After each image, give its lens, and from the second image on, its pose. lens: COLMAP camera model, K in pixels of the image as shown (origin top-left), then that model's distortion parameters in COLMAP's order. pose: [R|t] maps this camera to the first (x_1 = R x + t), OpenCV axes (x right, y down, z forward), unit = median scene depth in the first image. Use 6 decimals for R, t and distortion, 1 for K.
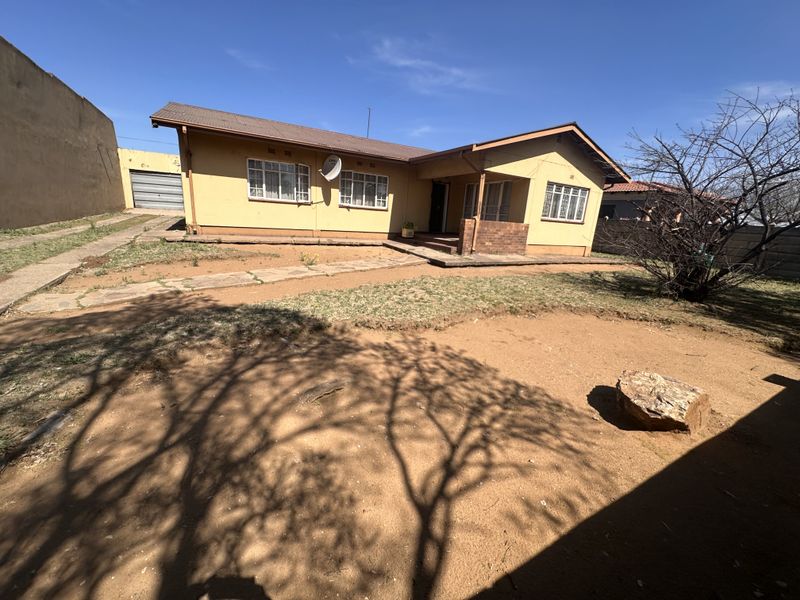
lens RADIAL K [[321.4, 0, 400.5], [0, 321.4, 299.3], [0, 0, 1]] dist [-0.006761, 0.001432]
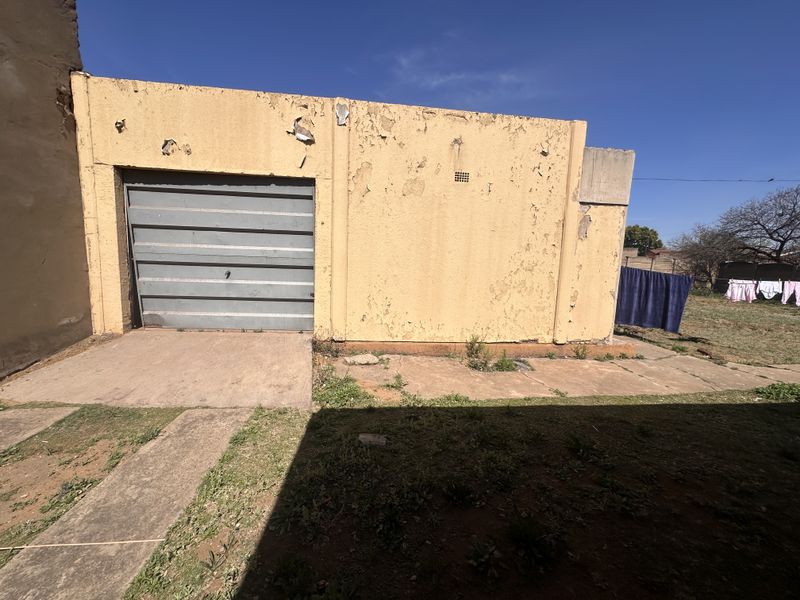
lens RADIAL K [[321.4, 0, 398.7], [0, 321.4, 300.1], [0, 0, 1]] dist [-0.006761, 0.001432]
pose [[0.915524, 0.014739, -0.401994, -0.563142], [-0.083505, 0.984523, -0.154080, -0.291235], [0.393502, 0.174632, 0.902585, 0.872410]]
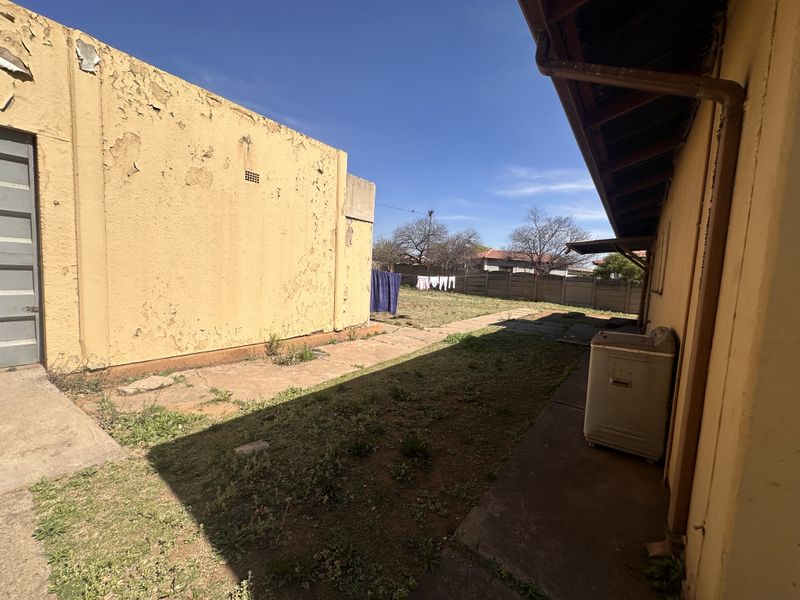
lens RADIAL K [[321.4, 0, 401.1], [0, 321.4, 300.1], [0, 0, 1]] dist [-0.006761, 0.001432]
pose [[0.910624, -0.060281, 0.408815, -0.622907], [0.123712, 0.983698, -0.130516, -0.287971], [-0.394283, 0.169426, 0.903236, 0.847185]]
